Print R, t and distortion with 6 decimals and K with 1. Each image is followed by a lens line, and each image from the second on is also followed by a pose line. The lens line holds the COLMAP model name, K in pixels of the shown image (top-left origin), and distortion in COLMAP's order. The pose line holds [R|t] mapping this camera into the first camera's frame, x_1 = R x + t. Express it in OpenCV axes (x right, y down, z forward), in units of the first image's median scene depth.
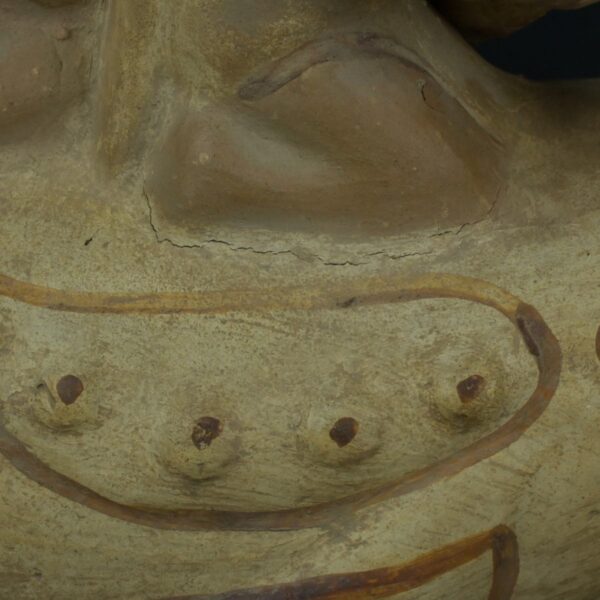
lens RADIAL K [[1883.0, 0, 301.7], [0, 1883.0, 298.9], [0, 0, 1]] dist [0.062503, 0.000000]
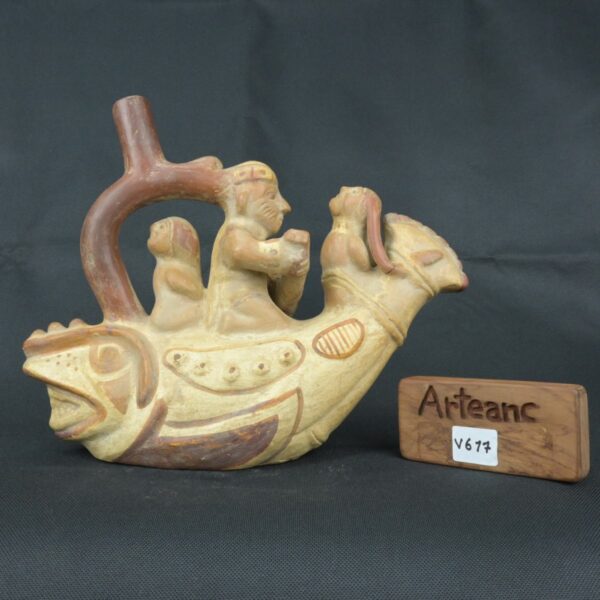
lens RADIAL K [[614.8, 0, 301.0], [0, 614.8, 297.9], [0, 0, 1]] dist [-0.001124, 0.000000]
pose [[0.991103, -0.088741, 0.099196, -0.016743], [0.125480, 0.871494, -0.474081, 0.651163], [-0.044379, 0.482310, 0.874876, -0.428721]]
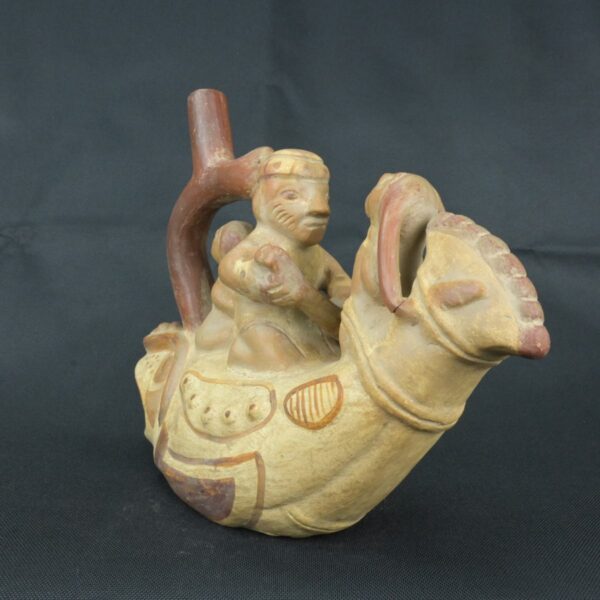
lens RADIAL K [[614.8, 0, 299.4], [0, 614.8, 298.7], [0, 0, 1]] dist [-0.001124, 0.000000]
pose [[0.705278, 0.002029, -0.708928, 0.993263], [-0.313235, 0.897981, -0.309052, 0.196346], [0.635977, 0.440029, 0.633962, 0.190912]]
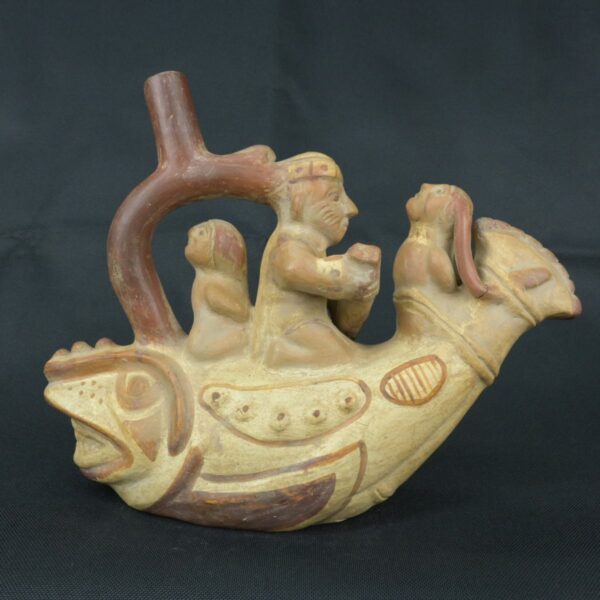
lens RADIAL K [[614.8, 0, 299.3], [0, 614.8, 298.0], [0, 0, 1]] dist [-0.001124, 0.000000]
pose [[0.997540, -0.068625, -0.014321, 0.020772], [0.056672, 0.909663, -0.411462, 0.363025], [0.041264, 0.409639, 0.911314, -0.239334]]
